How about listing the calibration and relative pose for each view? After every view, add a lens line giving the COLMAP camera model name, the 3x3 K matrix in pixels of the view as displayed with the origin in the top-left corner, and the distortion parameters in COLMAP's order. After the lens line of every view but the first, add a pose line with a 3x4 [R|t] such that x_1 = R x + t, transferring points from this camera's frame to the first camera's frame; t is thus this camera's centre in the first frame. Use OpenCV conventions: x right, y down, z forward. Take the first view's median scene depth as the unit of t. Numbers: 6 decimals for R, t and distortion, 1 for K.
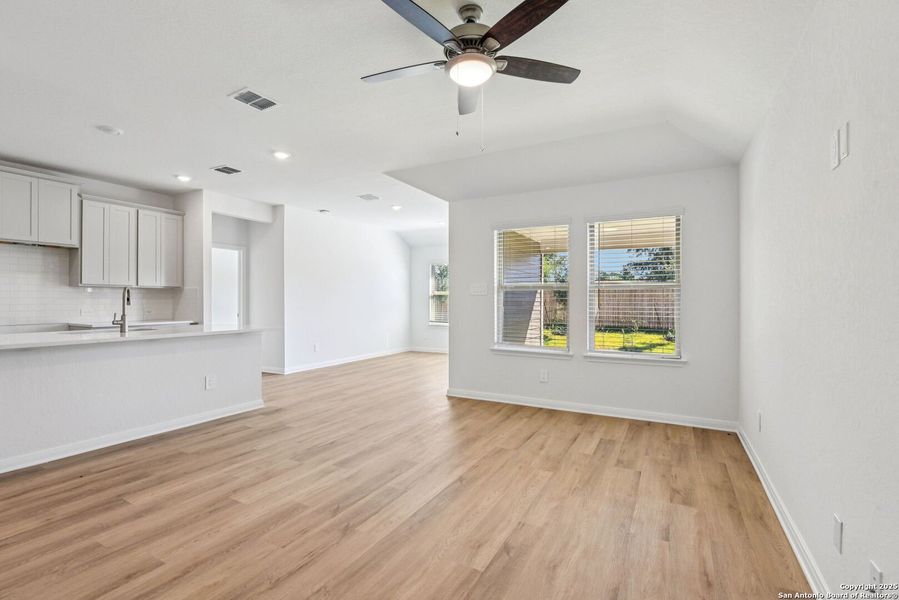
lens RADIAL K [[416.3, 0, 447.6], [0, 416.3, 298.3], [0, 0, 1]] dist [-0.000579, -0.010718]
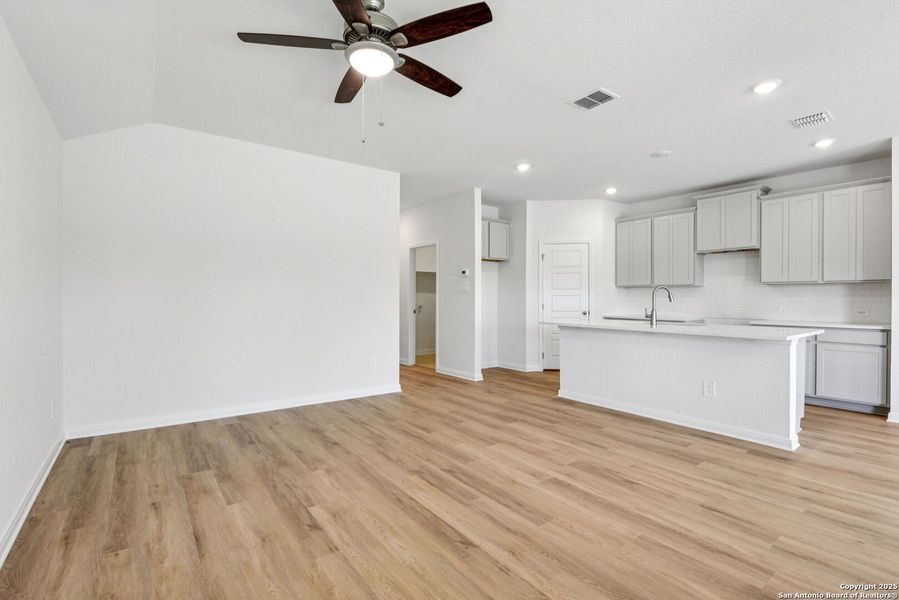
lens RADIAL K [[416.3, 0, 447.6], [0, 416.3, 298.3], [0, 0, 1]] dist [-0.000579, -0.010718]
pose [[-0.420535, -0.003037, -0.907271, 0.673283], [0.001666, 0.999990, -0.004120, 0.013876], [0.907275, -0.003244, -0.420526, 1.224186]]
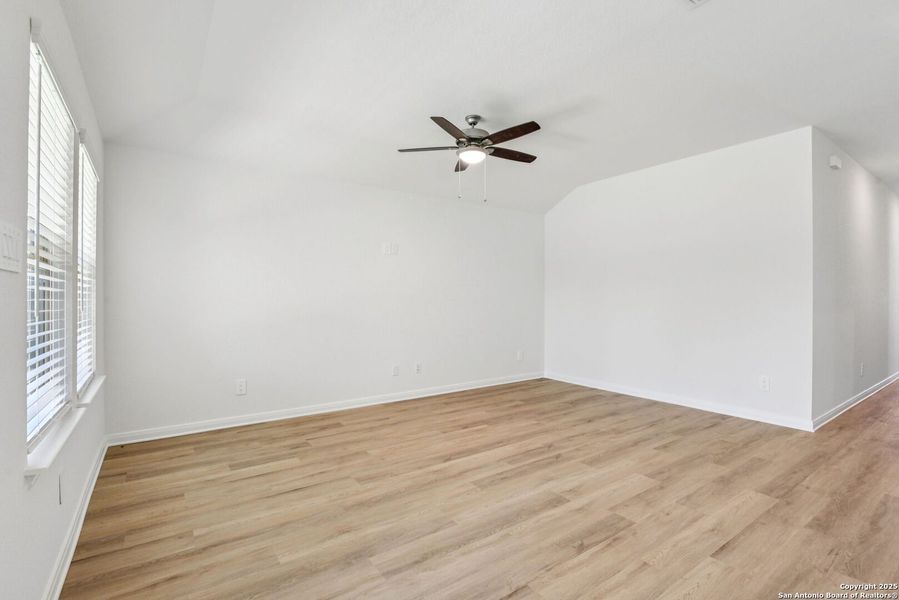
lens RADIAL K [[416.3, 0, 447.6], [0, 416.3, 298.3], [0, 0, 1]] dist [-0.000579, -0.010718]
pose [[-0.896099, -0.002367, 0.443847, -0.441020], [-0.005586, 0.999967, -0.005945, 0.012513], [-0.443818, -0.007806, -0.896083, 1.919006]]
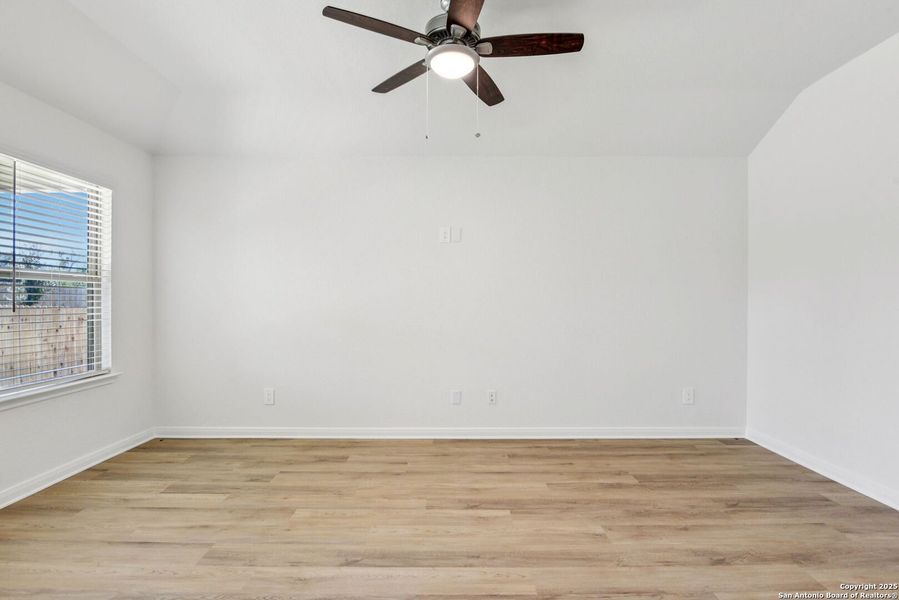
lens RADIAL K [[433.7, 0, 449.5], [0, 433.7, 300.0], [0, 0, 1]] dist [-0.001774, -0.010853]
pose [[-0.479676, -0.003455, 0.877439, -0.641358], [-0.009456, 0.999955, -0.001232, 0.004089], [-0.877395, -0.008888, -0.479687, 1.155619]]
